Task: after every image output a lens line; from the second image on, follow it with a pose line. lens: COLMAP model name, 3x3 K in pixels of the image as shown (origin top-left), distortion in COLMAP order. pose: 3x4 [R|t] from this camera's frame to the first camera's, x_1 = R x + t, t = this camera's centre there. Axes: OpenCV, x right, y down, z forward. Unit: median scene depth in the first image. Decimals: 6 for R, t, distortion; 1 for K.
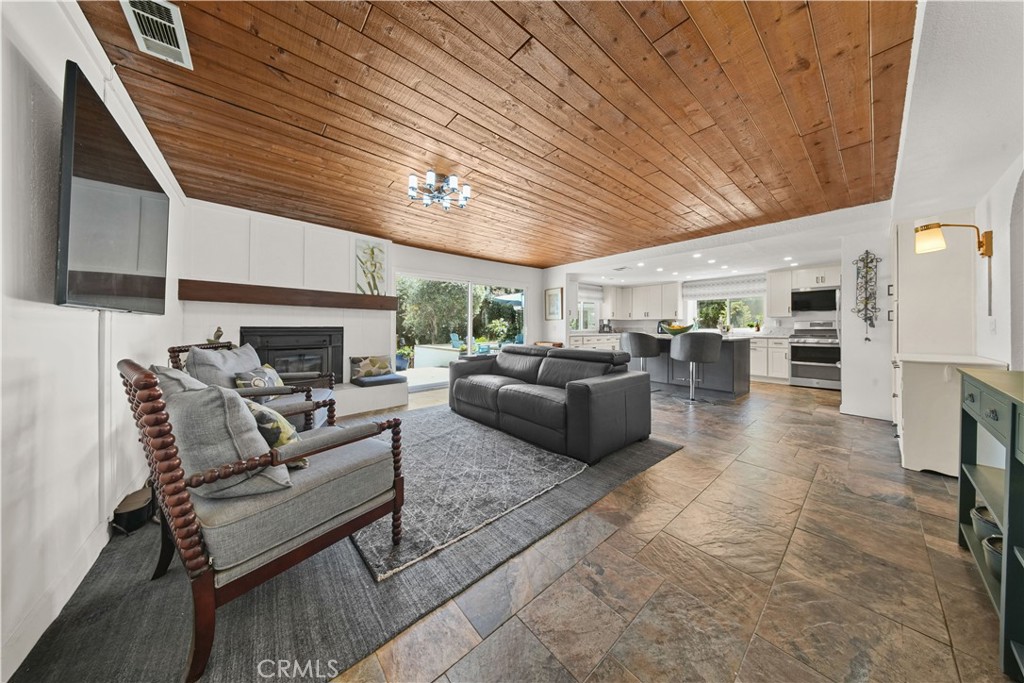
lens RADIAL K [[303.2, 0, 516.1], [0, 303.2, 338.0], [0, 0, 1]] dist [0.000885, 0.000021]
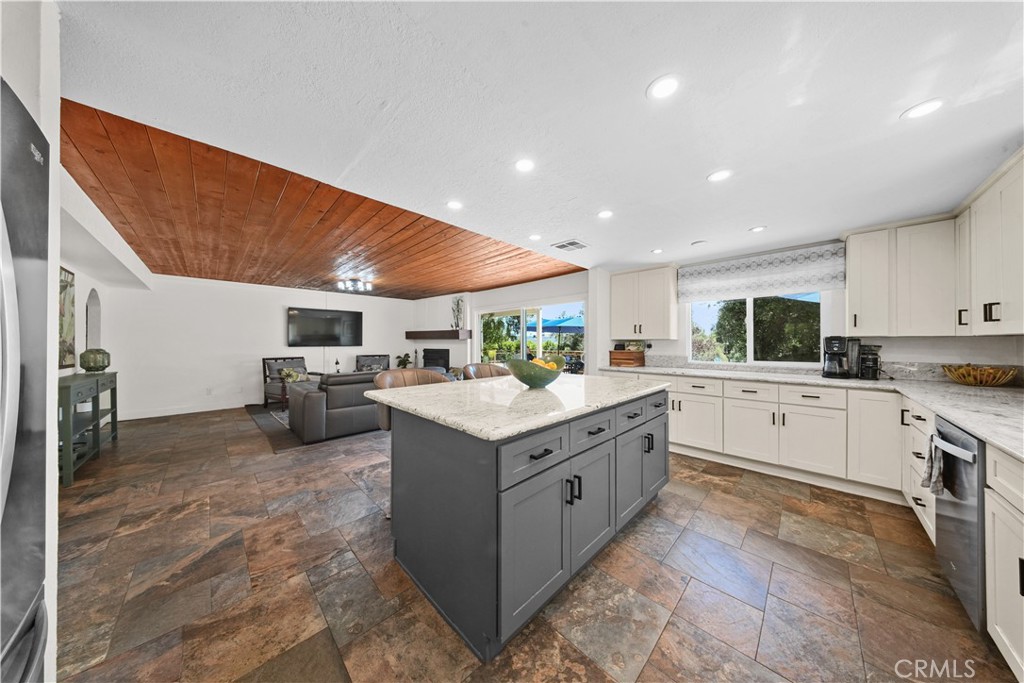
lens RADIAL K [[303.2, 0, 516.1], [0, 303.2, 338.0], [0, 0, 1]] dist [0.000885, 0.000021]
pose [[0.093661, -0.009593, -0.995558, 1.214288], [-0.007527, 0.999918, -0.010343, -0.084908], [0.995576, 0.008462, 0.093581, 1.195360]]
